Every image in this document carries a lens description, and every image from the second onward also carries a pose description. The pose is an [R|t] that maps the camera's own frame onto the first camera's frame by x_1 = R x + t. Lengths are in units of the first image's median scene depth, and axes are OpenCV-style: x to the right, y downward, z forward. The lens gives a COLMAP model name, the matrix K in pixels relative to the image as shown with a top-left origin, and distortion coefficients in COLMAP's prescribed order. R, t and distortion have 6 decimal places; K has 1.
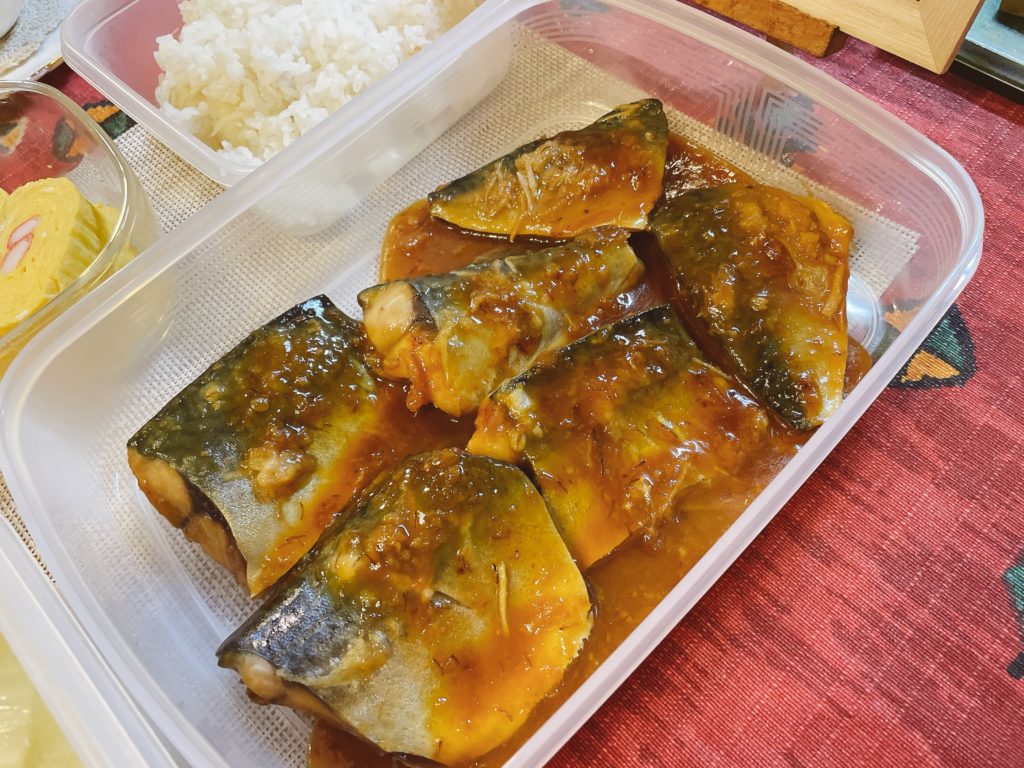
lens RADIAL K [[786.2, 0, 507.8], [0, 786.2, 384.8], [0, 0, 1]] dist [0.066627, -0.106077]
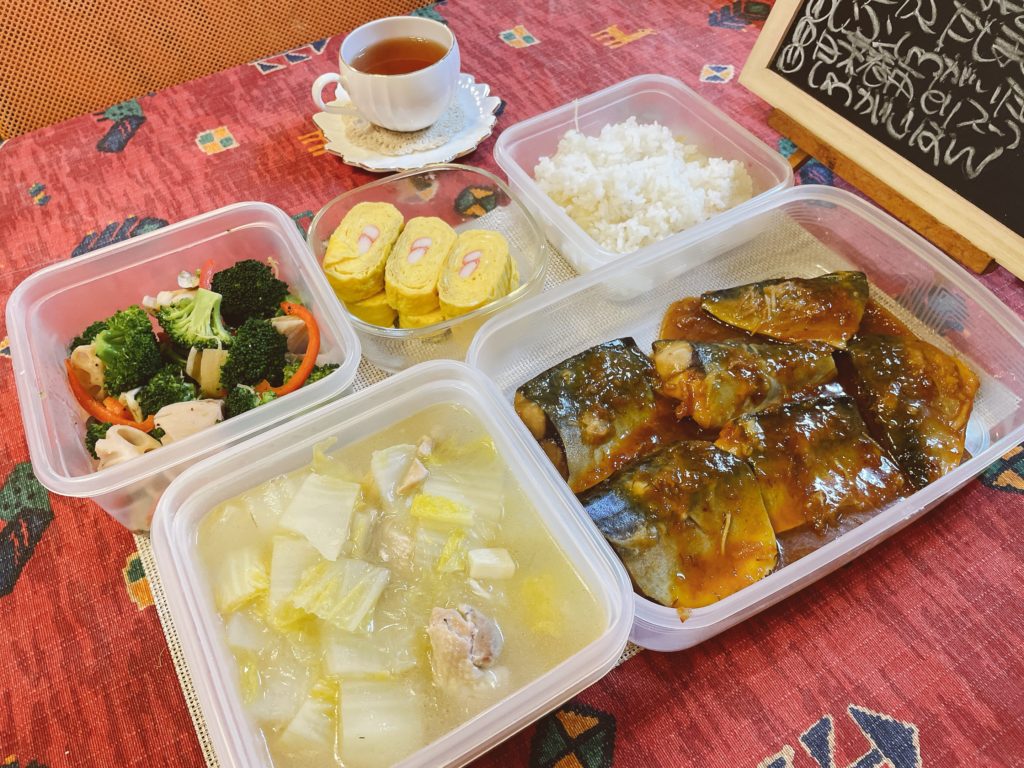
lens RADIAL K [[786.2, 0, 507.8], [0, 786.2, 384.8], [0, 0, 1]] dist [0.066627, -0.106077]
pose [[0.960857, 0.259130, -0.098007, -0.306283], [-0.269909, 0.955349, -0.120236, 0.248324], [0.062475, 0.141983, 0.987896, -0.606274]]
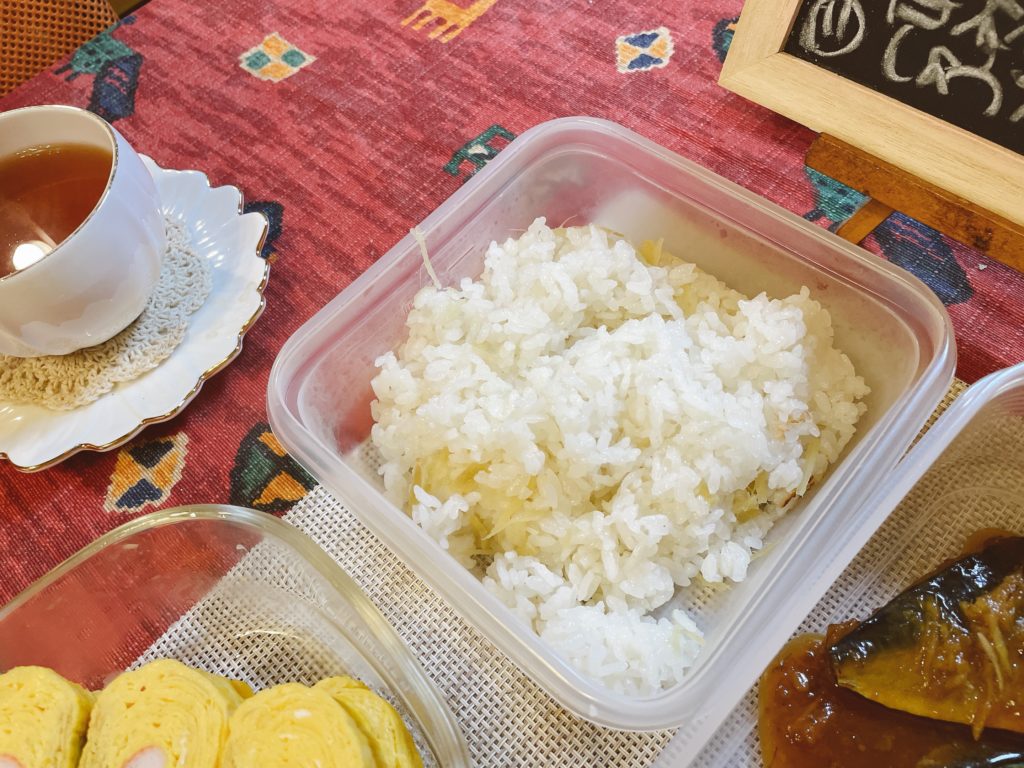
lens RADIAL K [[786.2, 0, 507.8], [0, 786.2, 384.8], [0, 0, 1]] dist [0.066627, -0.106077]
pose [[0.999722, -0.012684, 0.019871, -0.436303], [0.013254, 0.999498, -0.028785, -0.510769], [-0.019496, 0.029041, 0.999388, 0.362536]]
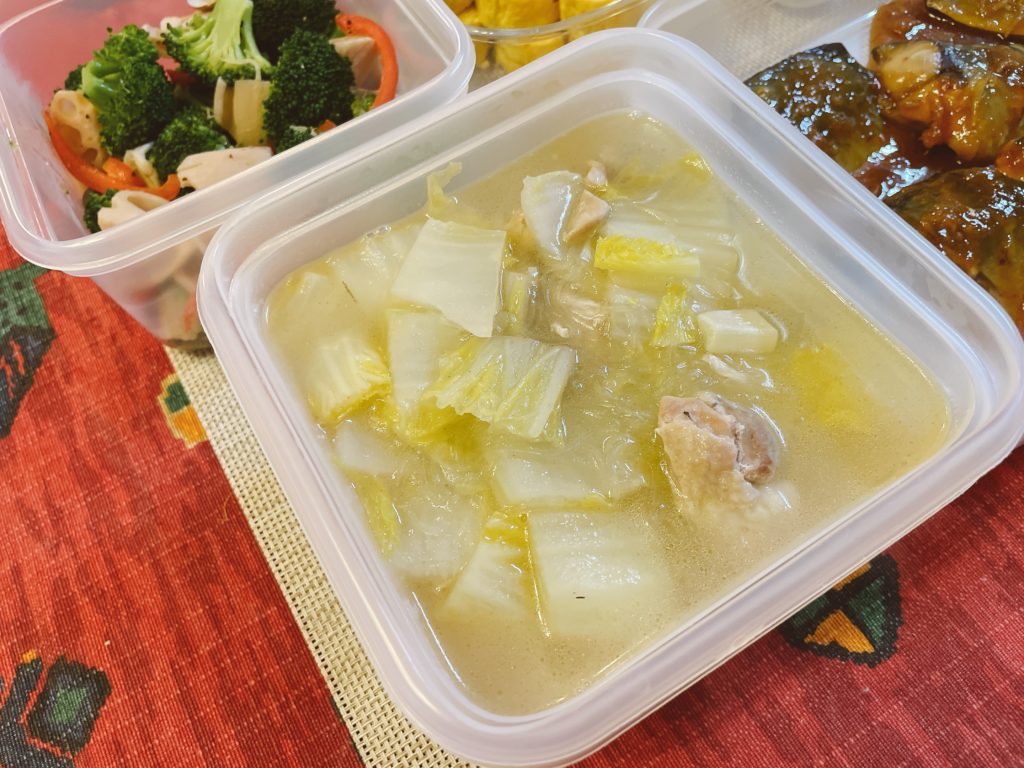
lens RADIAL K [[786.2, 0, 507.8], [0, 786.2, 384.8], [0, 0, 1]] dist [0.066627, -0.106077]
pose [[0.971472, 0.222700, -0.081521, -0.510010], [-0.221228, 0.974854, 0.026783, 0.442495], [0.085436, -0.007984, 0.996312, -0.165912]]
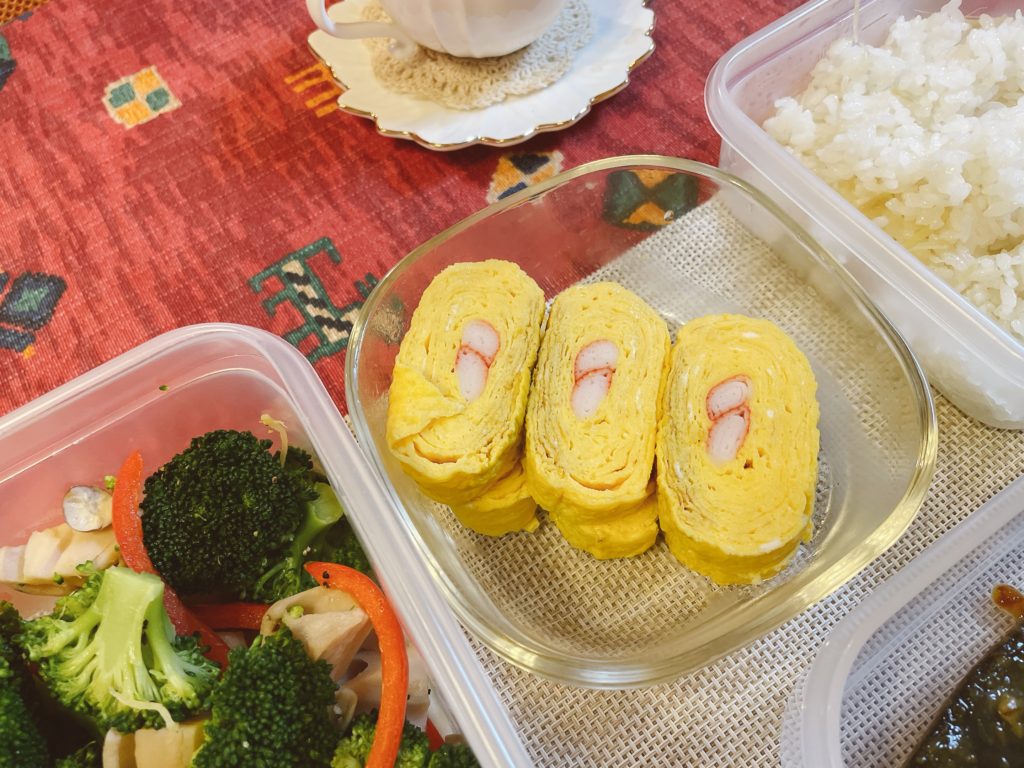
lens RADIAL K [[786.2, 0, 507.8], [0, 786.2, 384.8], [0, 0, 1]] dist [0.066627, -0.106077]
pose [[0.976940, 0.201183, -0.071506, -0.762109], [-0.197953, 0.978947, 0.049777, -0.201320], [0.080015, -0.034475, 0.996197, 0.267816]]
